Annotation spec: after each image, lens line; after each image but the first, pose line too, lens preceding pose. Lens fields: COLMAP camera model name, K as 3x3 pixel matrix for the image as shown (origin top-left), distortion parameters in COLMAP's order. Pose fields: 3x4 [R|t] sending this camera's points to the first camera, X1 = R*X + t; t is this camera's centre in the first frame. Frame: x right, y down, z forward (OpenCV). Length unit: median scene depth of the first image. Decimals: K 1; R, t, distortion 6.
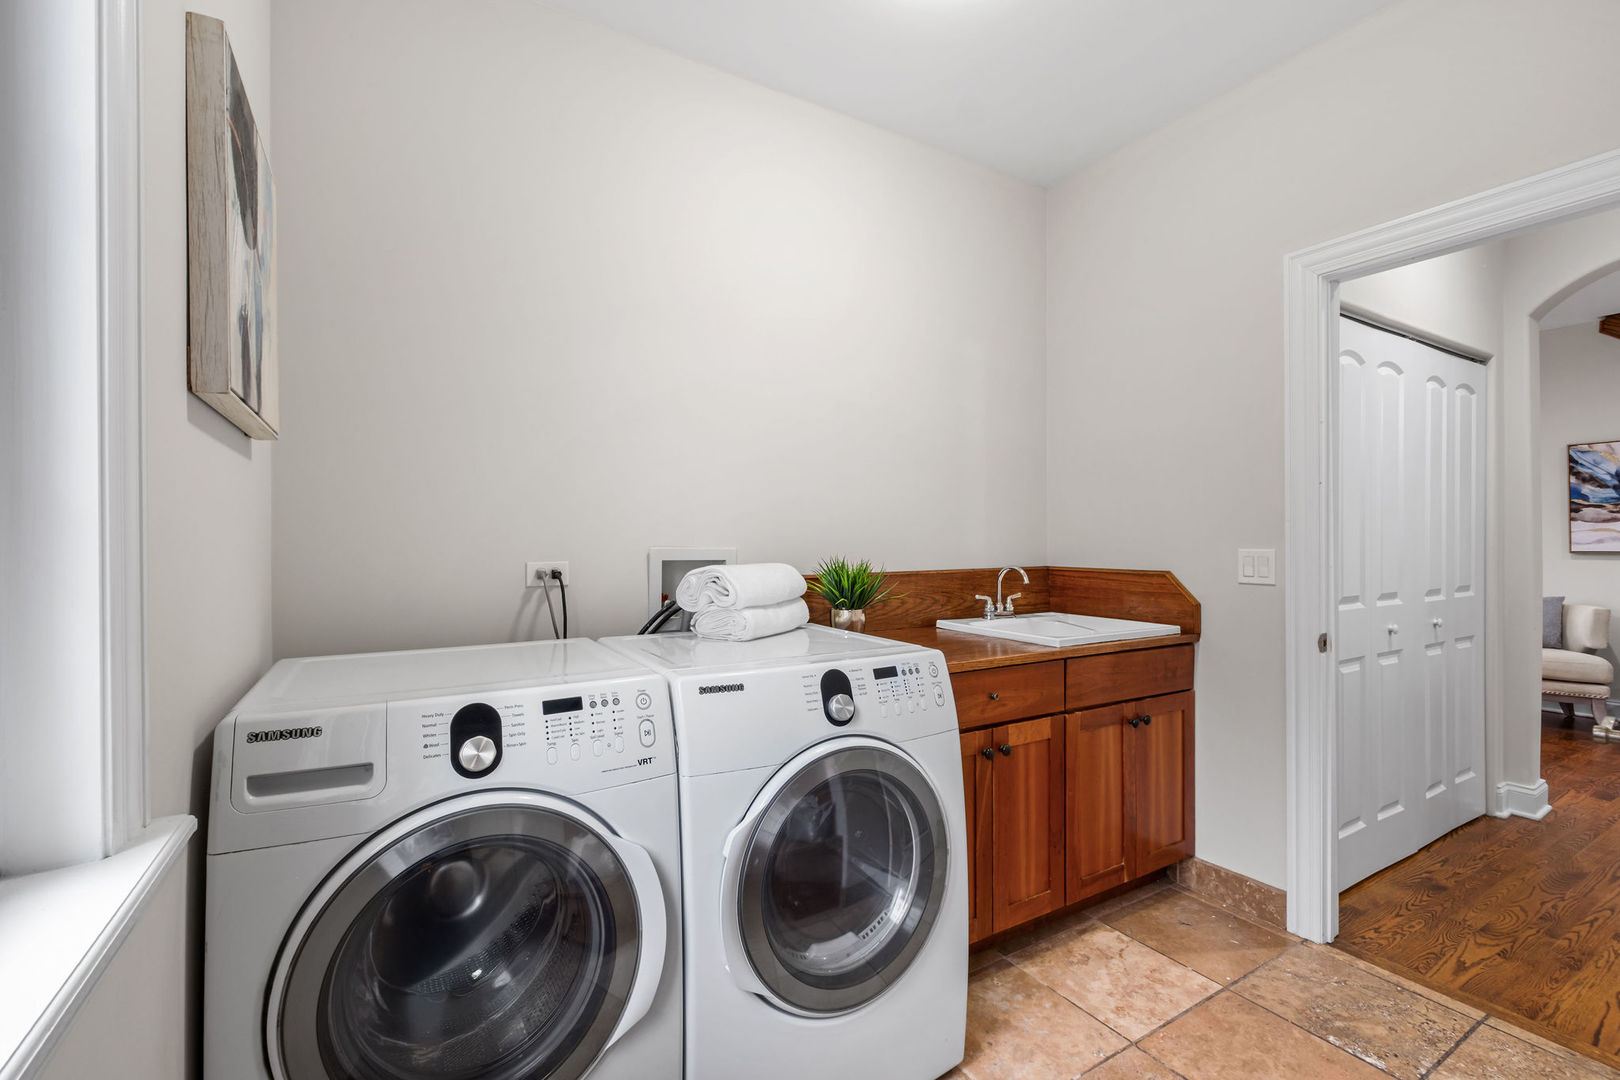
lens RADIAL K [[709.1, 0, 809.1], [0, 709.1, 544.5], [0, 0, 1]] dist [-0.004798, -0.001199]
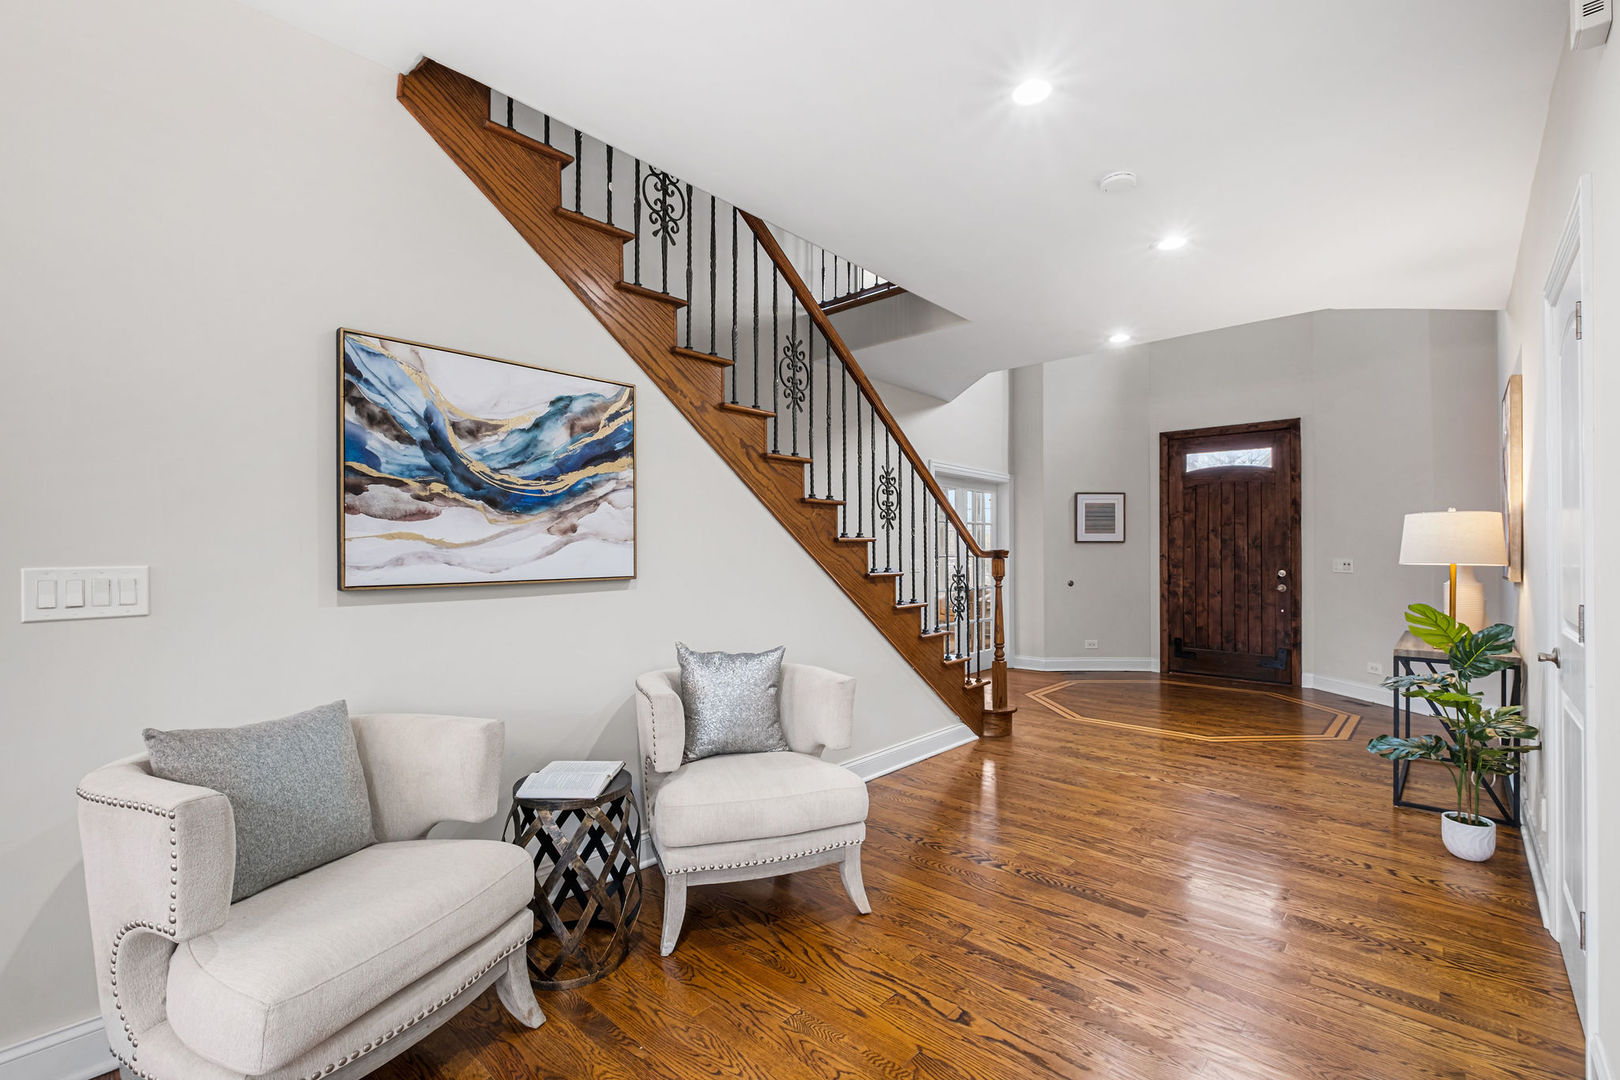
lens RADIAL K [[709.1, 0, 809.6], [0, 709.1, 551.1], [0, 0, 1]] dist [-0.004798, -0.001199]
pose [[-0.287629, 0.007098, 0.957716, 0.615721], [0.003041, 0.999974, -0.006498, -0.007642], [-0.957737, 0.001043, -0.287643, 0.872709]]
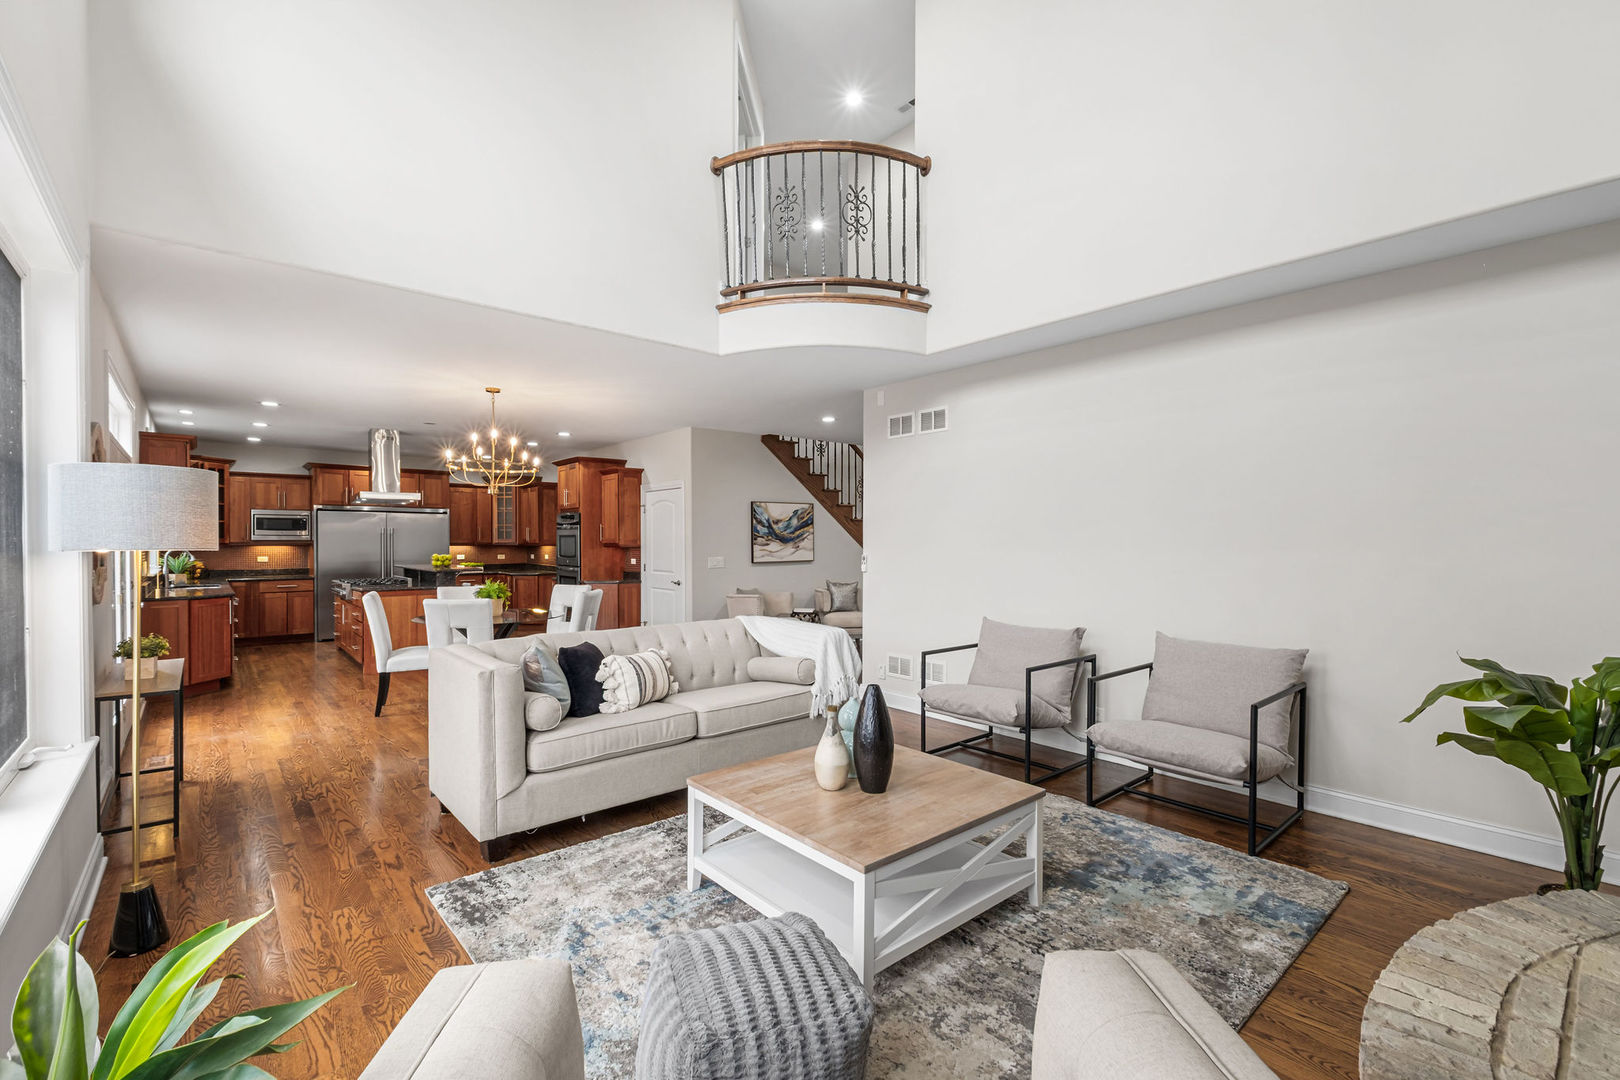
lens RADIAL K [[709.1, 0, 814.9], [0, 709.1, 547.3], [0, 0, 1]] dist [-0.004798, -0.001199]
pose [[-0.169641, 0.003343, 0.985500, -0.707580], [0.004343, 0.999987, -0.002644, -0.021937], [-0.985496, 0.003831, -0.169654, 1.169621]]
